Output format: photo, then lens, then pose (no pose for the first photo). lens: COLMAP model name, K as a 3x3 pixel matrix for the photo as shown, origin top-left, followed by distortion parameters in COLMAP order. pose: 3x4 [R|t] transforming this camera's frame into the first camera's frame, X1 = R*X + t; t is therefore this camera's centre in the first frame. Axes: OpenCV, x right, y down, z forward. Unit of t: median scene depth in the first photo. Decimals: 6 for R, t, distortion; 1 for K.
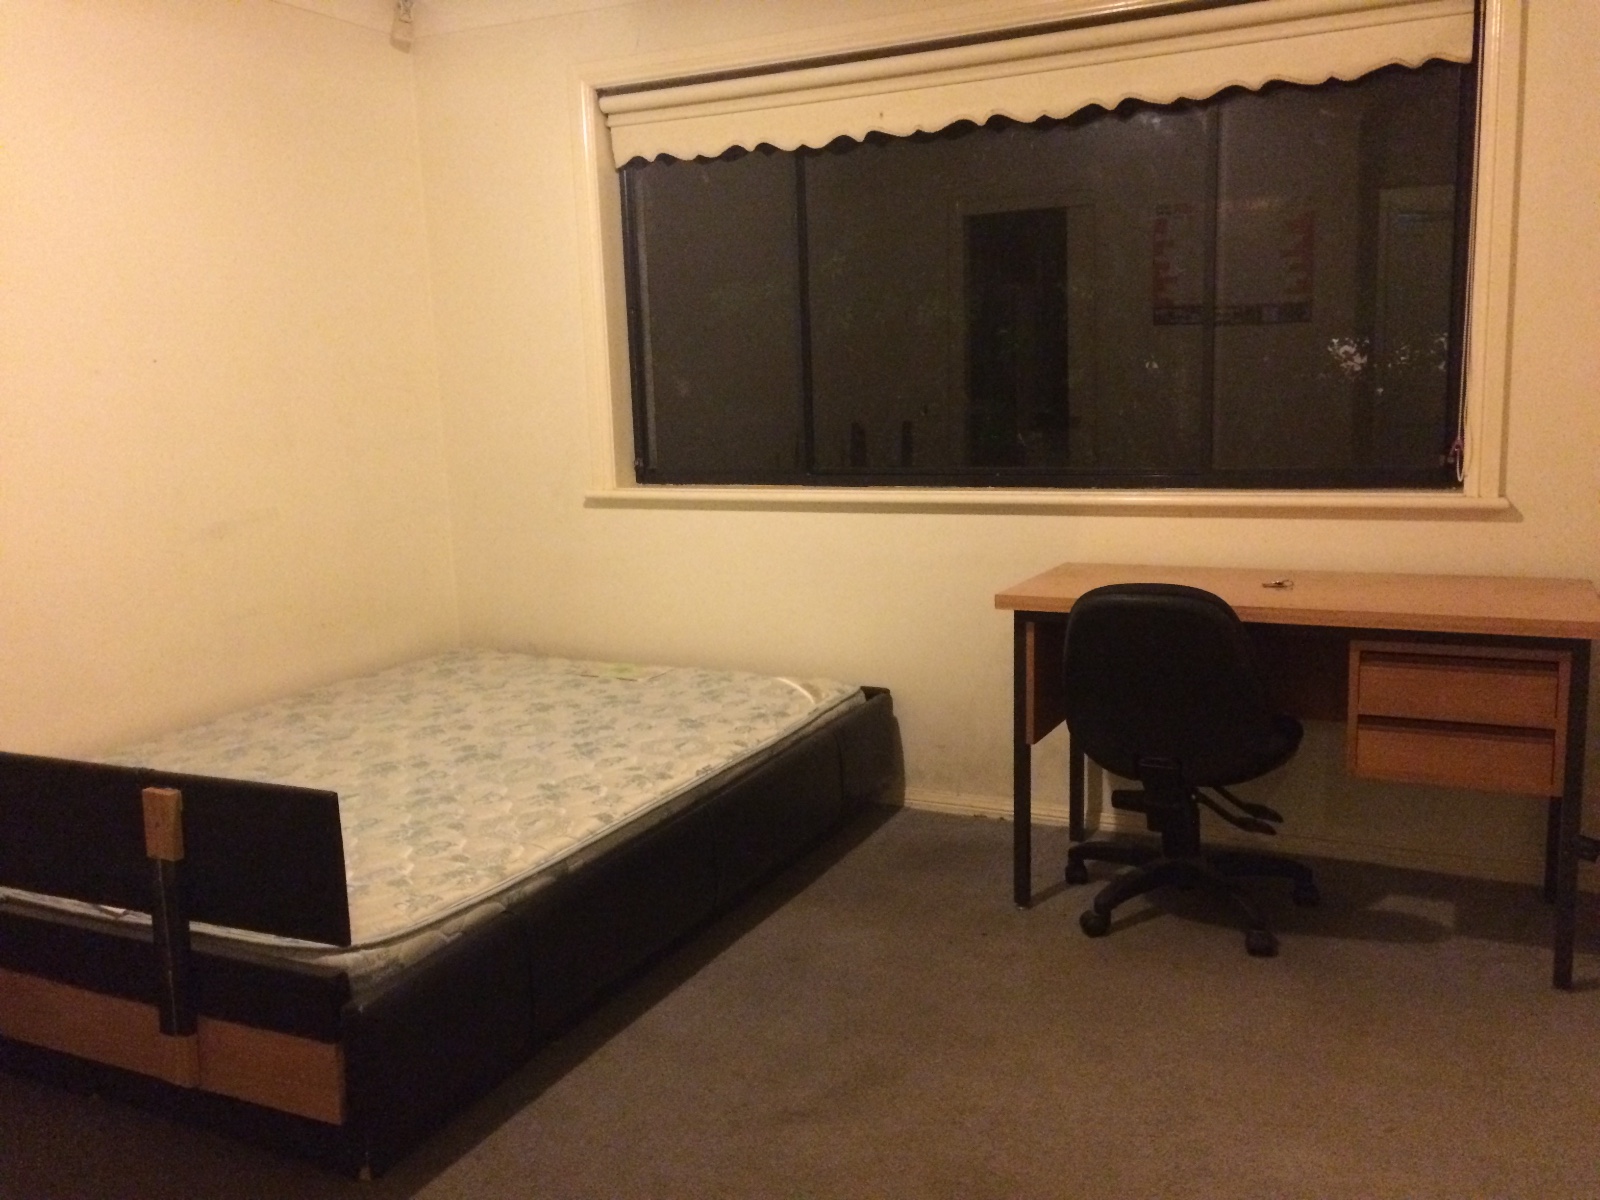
lens RADIAL K [[1344.0, 0, 822.2], [0, 1344.0, 602.7], [0, 0, 1]] dist [0.000653, -0.002378]
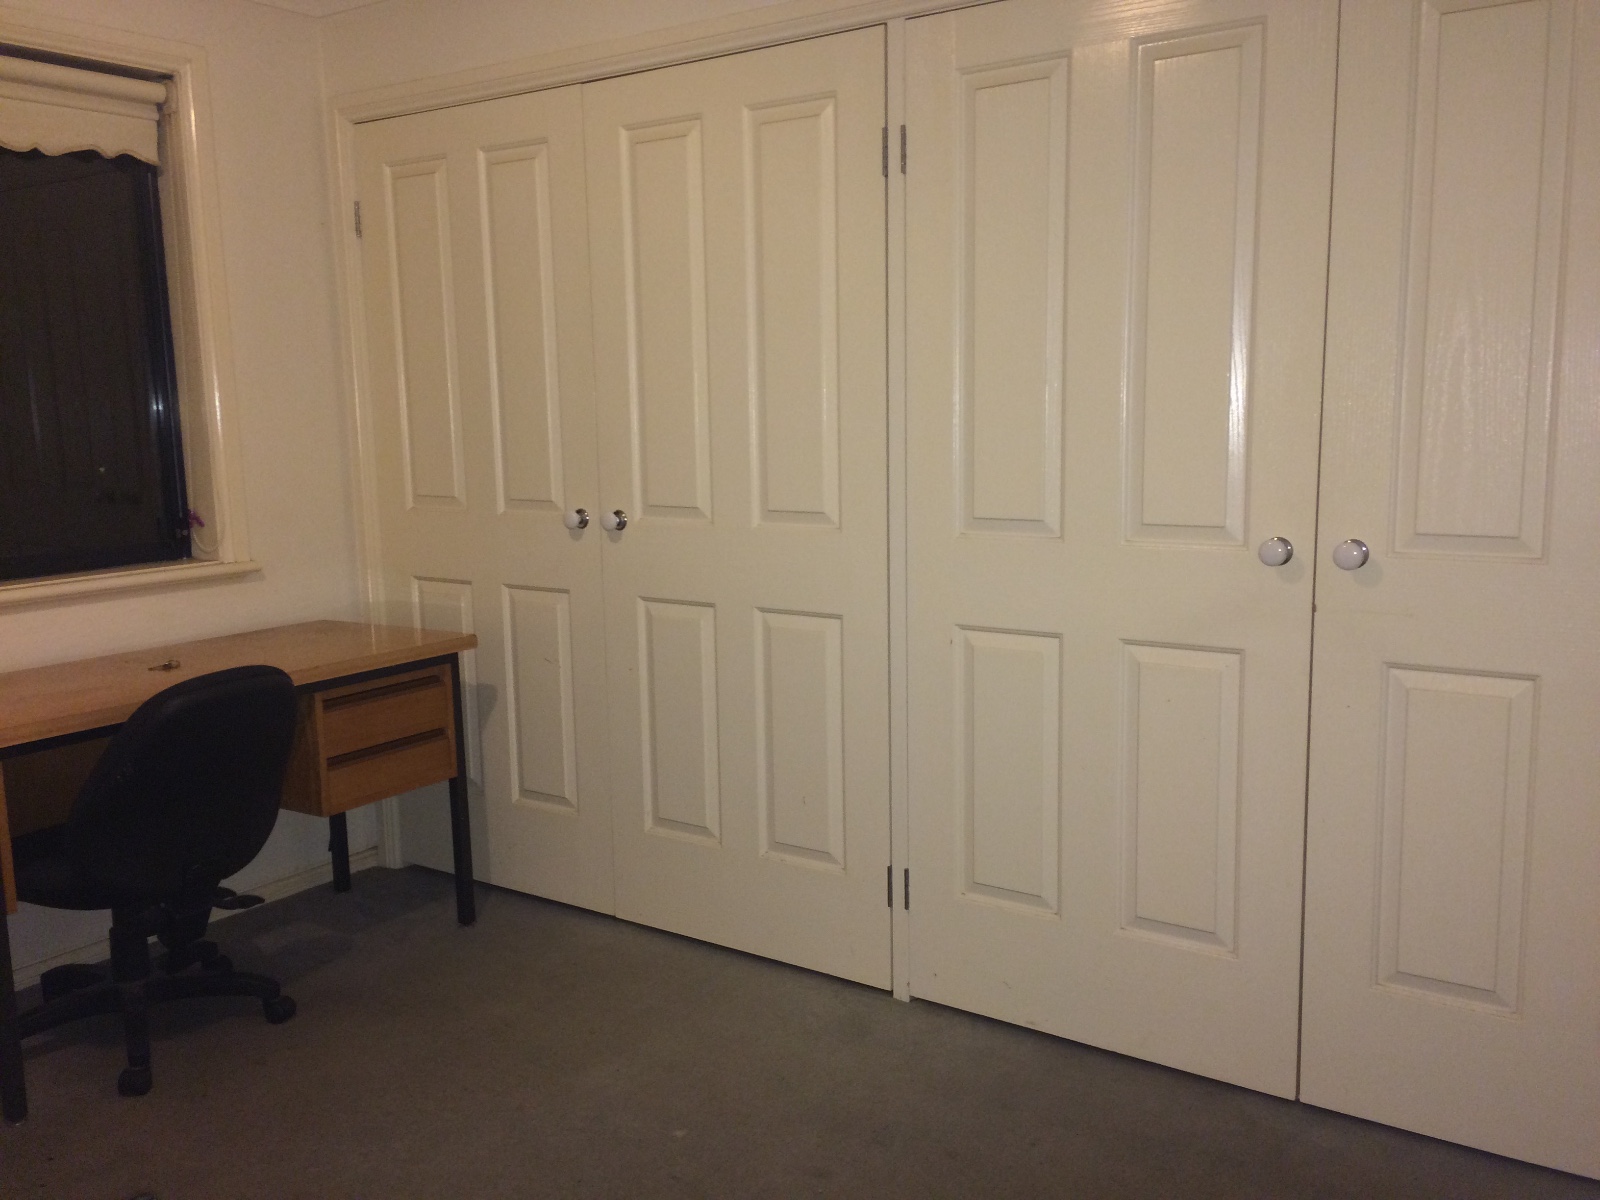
lens RADIAL K [[1344.0, 0, 822.2], [0, 1344.0, 602.7], [0, 0, 1]] dist [0.000653, -0.002378]
pose [[0.147681, -0.116490, 0.982151, -0.613613], [0.178062, 0.979945, 0.089454, -0.068678], [-0.972874, 0.161673, 0.165461, 0.408578]]
